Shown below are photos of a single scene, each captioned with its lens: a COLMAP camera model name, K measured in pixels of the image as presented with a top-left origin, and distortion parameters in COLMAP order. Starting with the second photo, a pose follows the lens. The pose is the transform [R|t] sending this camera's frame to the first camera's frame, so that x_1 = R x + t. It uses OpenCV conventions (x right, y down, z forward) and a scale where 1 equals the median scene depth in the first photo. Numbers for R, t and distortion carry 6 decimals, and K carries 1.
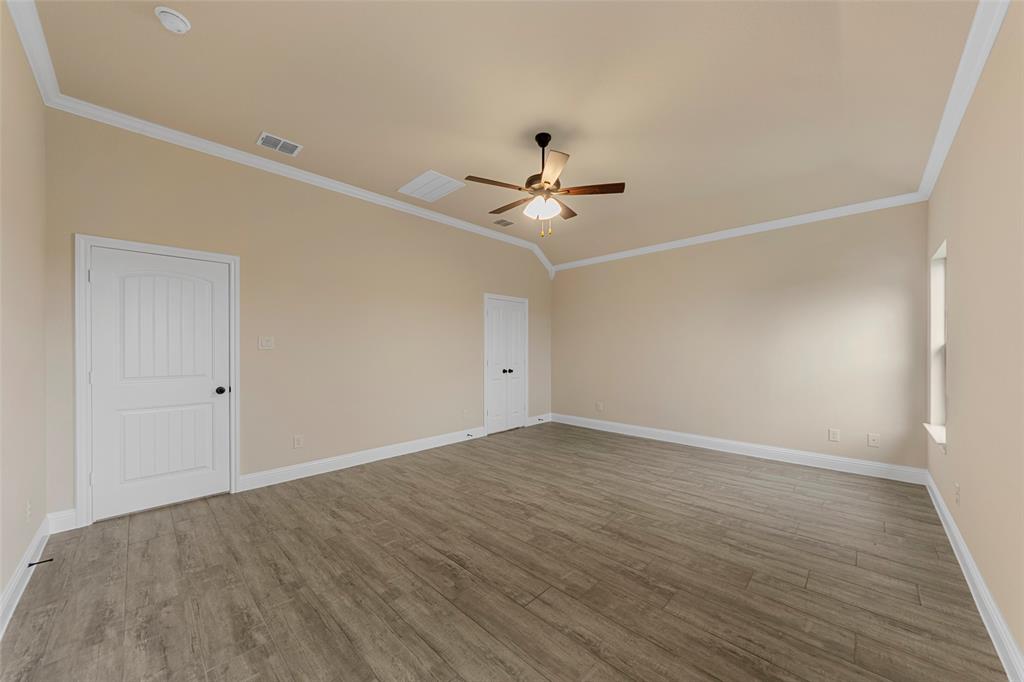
lens RADIAL K [[367.4, 0, 514.1], [0, 367.4, 349.8], [0, 0, 1]] dist [0.004699, 0.000059]
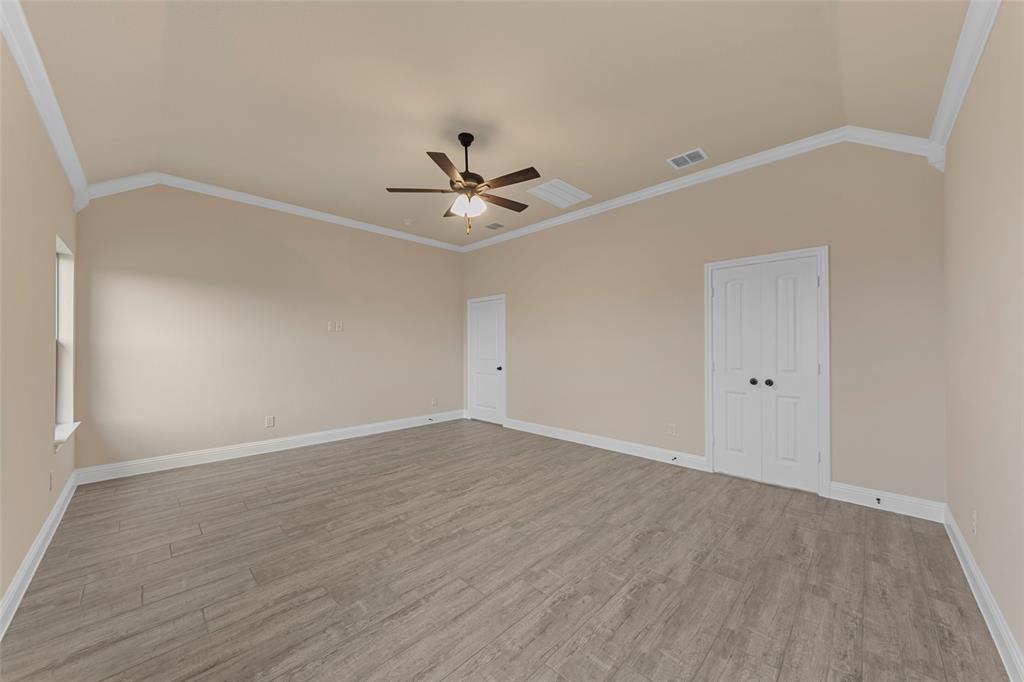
lens RADIAL K [[367.4, 0, 514.1], [0, 367.4, 349.8], [0, 0, 1]] dist [0.004699, 0.000059]
pose [[-0.010802, 0.009439, -0.999897, 1.029891], [0.000483, 0.999955, 0.009435, -0.000079], [0.999942, -0.000381, -0.010806, 1.087673]]
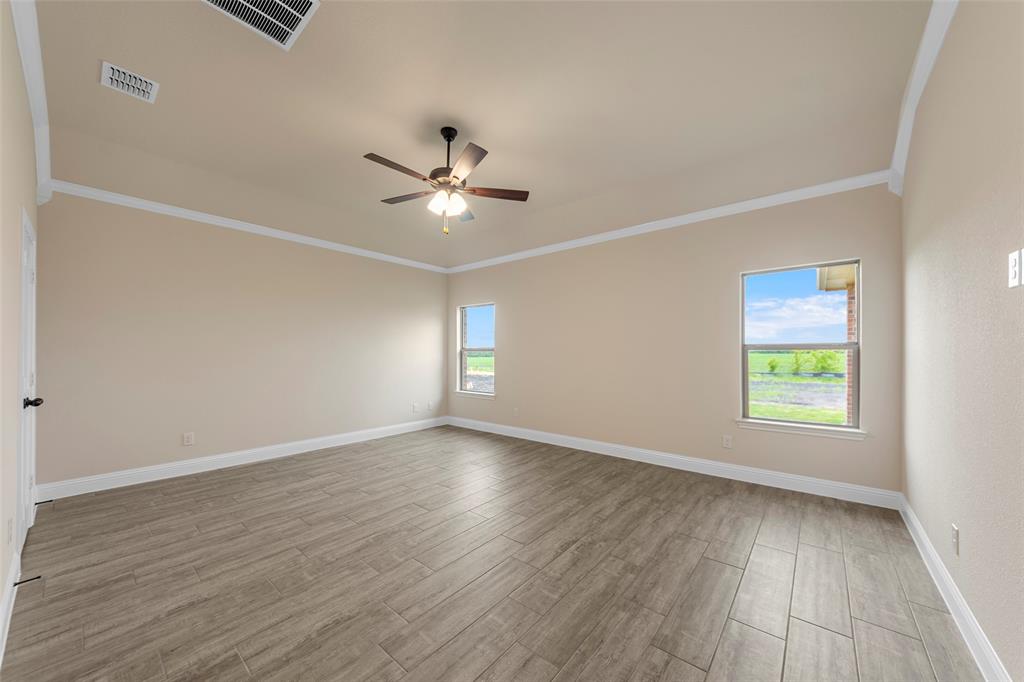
lens RADIAL K [[367.4, 0, 514.1], [0, 367.4, 349.8], [0, 0, 1]] dist [0.004699, 0.000059]
pose [[-0.071584, 0.009356, 0.997391, -0.853820], [0.000048, 0.999956, -0.009377, 0.002613], [-0.997435, -0.000623, -0.071582, 0.856486]]
